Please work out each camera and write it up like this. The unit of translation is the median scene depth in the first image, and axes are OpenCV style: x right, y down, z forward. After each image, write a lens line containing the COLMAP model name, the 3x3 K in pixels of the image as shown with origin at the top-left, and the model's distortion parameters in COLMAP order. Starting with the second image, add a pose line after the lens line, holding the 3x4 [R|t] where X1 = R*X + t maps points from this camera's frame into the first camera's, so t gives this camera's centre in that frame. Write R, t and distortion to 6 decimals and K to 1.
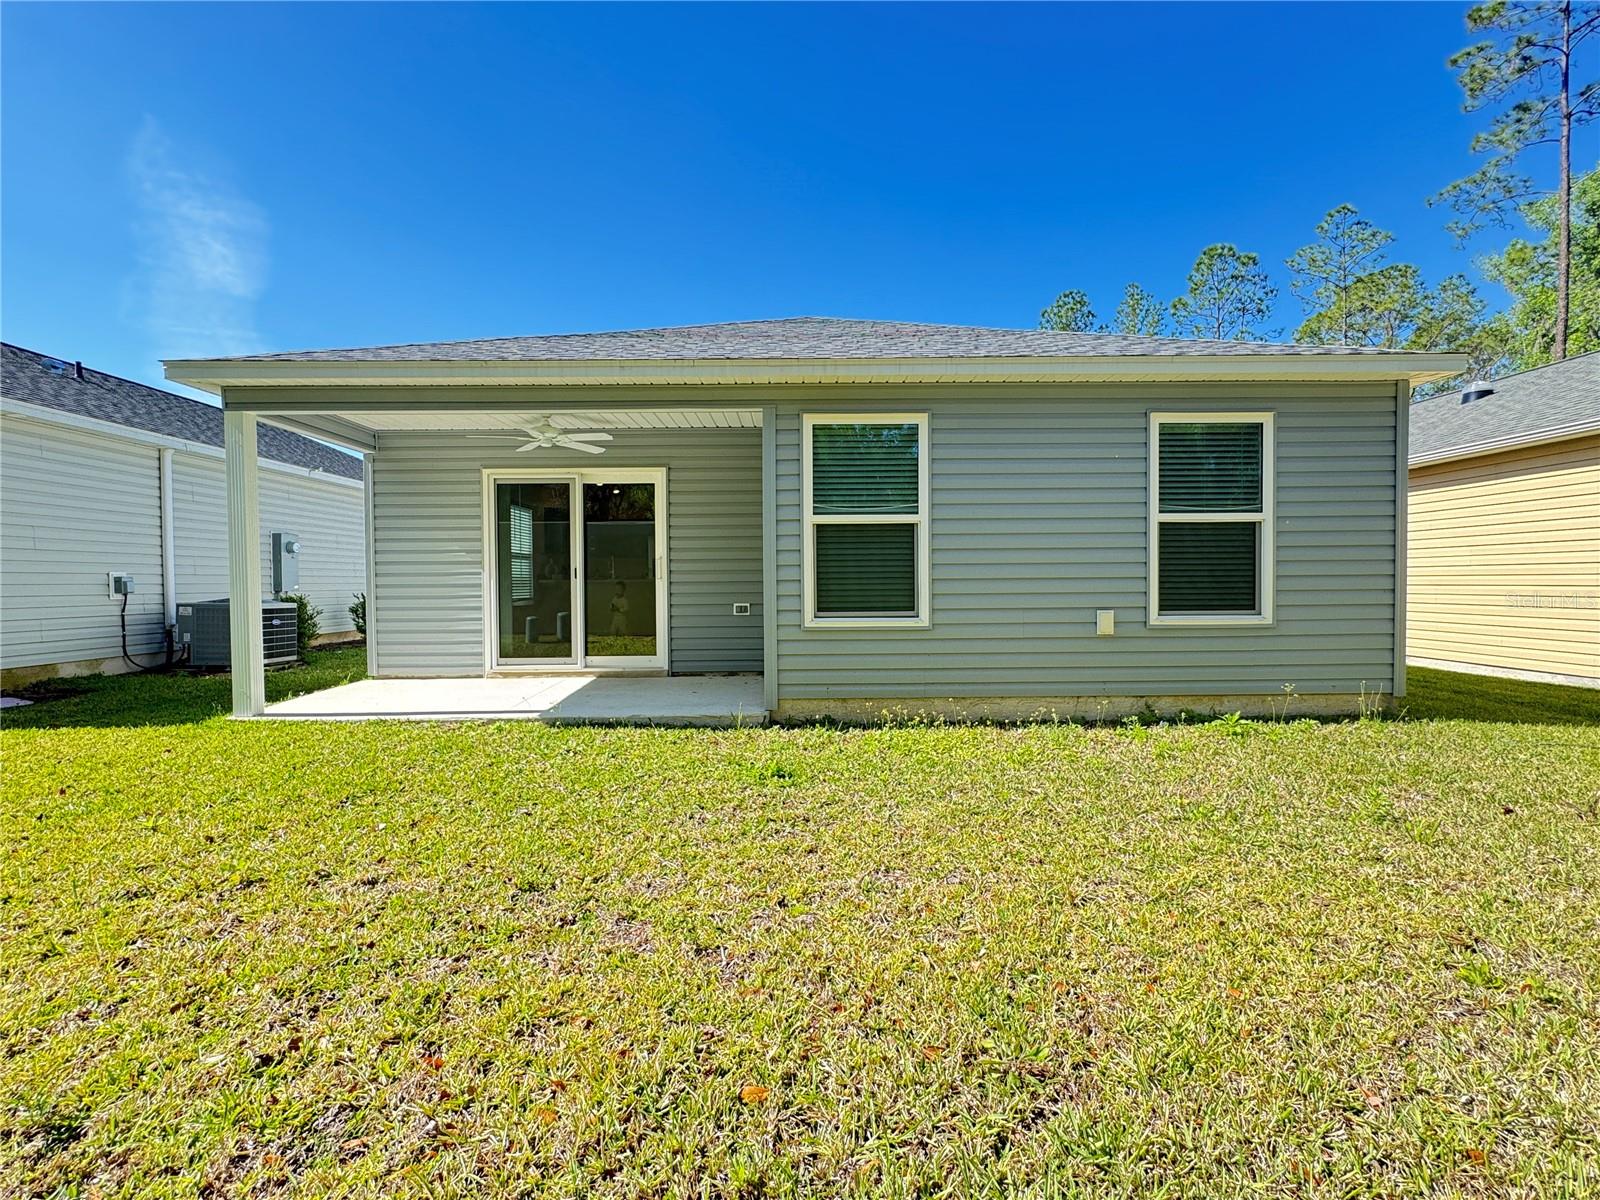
lens RADIAL K [[700.8, 0, 800.0], [0, 700.8, 600.0], [0, 0, 1]] dist [0.059679, -0.048556]
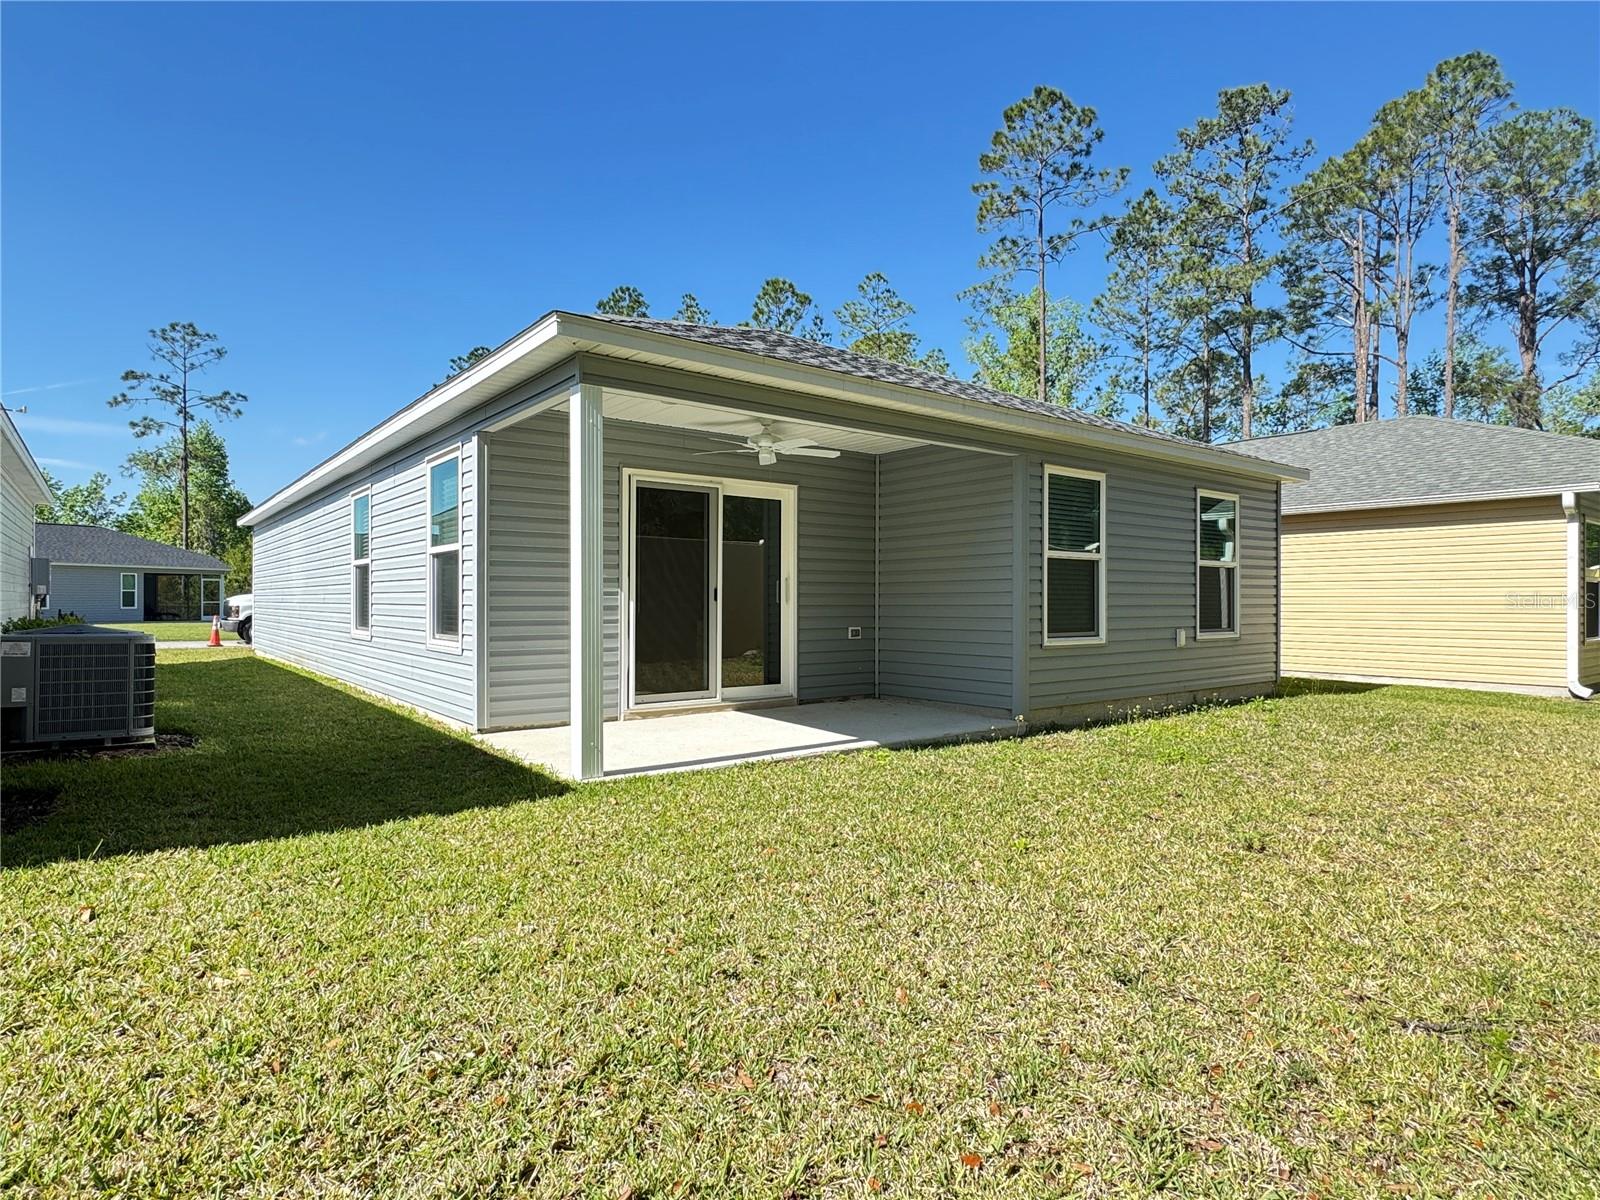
lens RADIAL K [[876.2, 0, 800.0], [0, 876.2, 600.0], [0, 0, 1]] dist [0.022044, 0.000018]
pose [[0.806286, 0.007623, 0.591477, -0.878243], [0.004164, 0.999819, -0.018563, -0.009930], [-0.591512, 0.017430, 0.806108, 0.052230]]
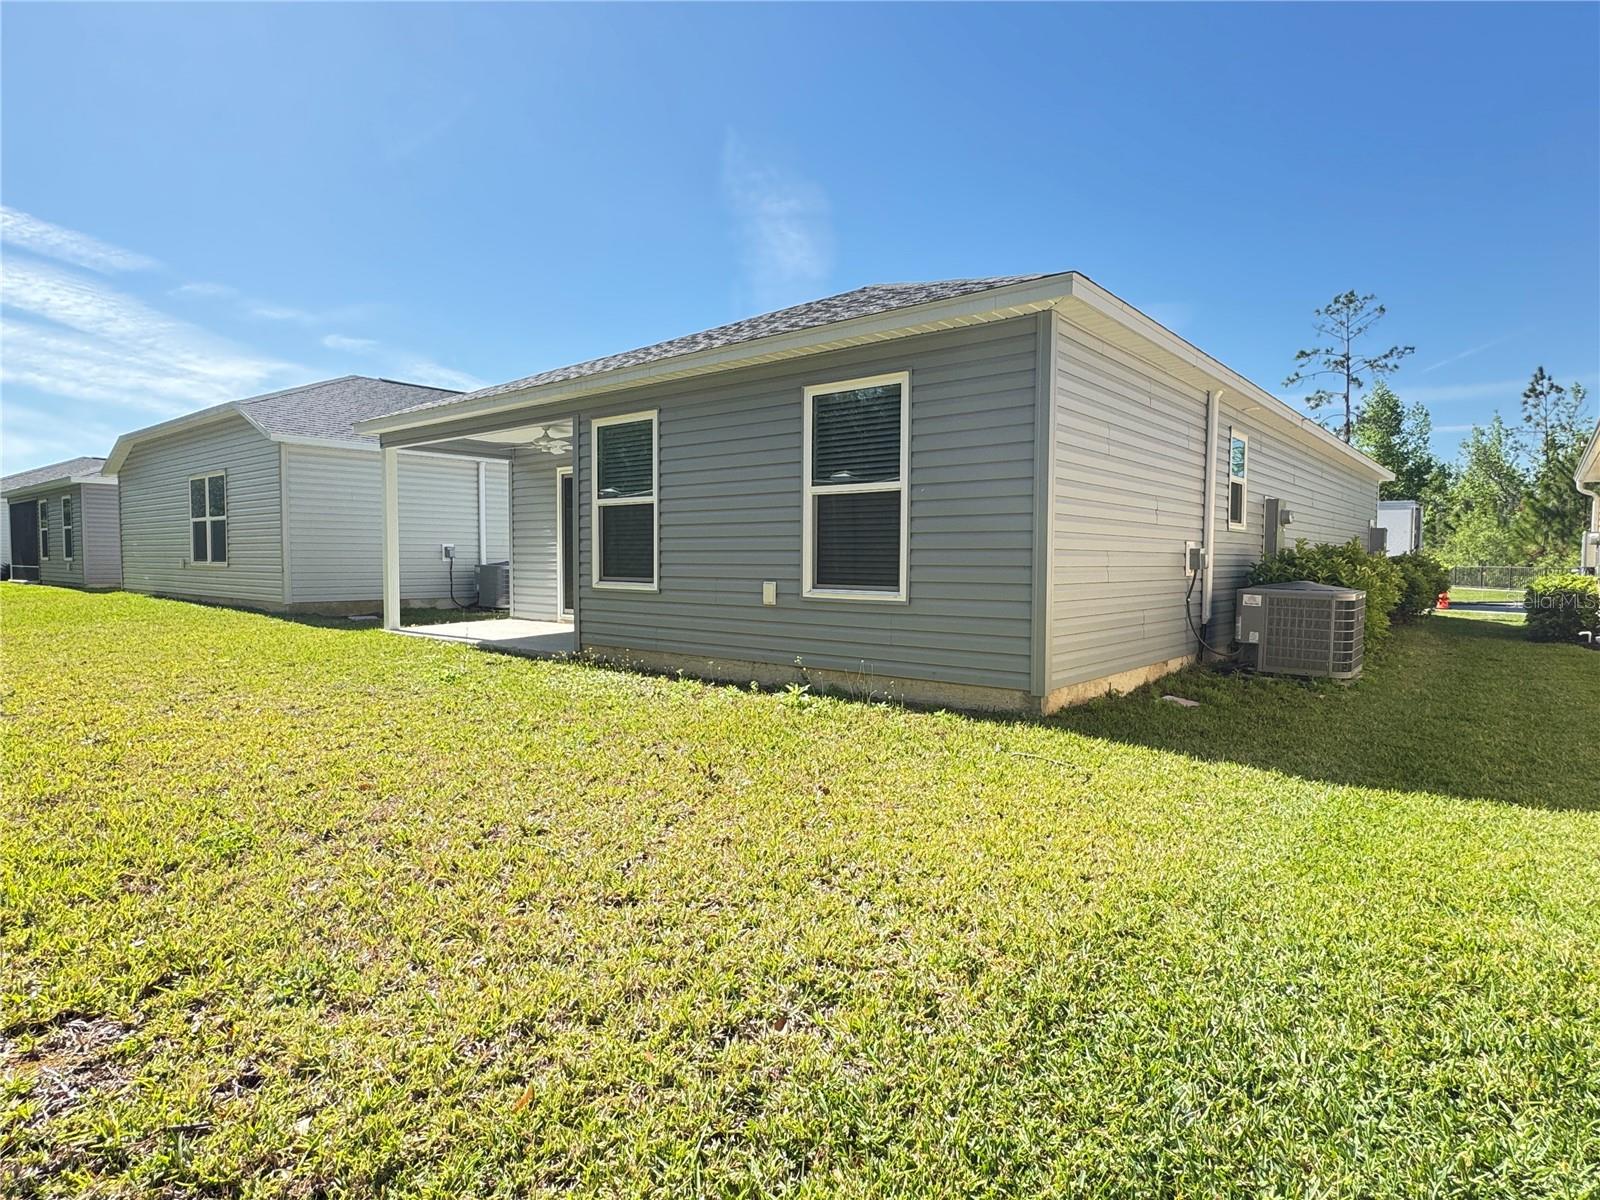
lens RADIAL K [[876.2, 0, 800.0], [0, 876.2, 600.0], [0, 0, 1]] dist [0.022044, 0.000018]
pose [[0.754051, 0.040468, -0.655568, 0.996404], [-0.019997, 0.999052, 0.038670, -0.006824], [0.656511, -0.016049, 0.754145, 0.037941]]
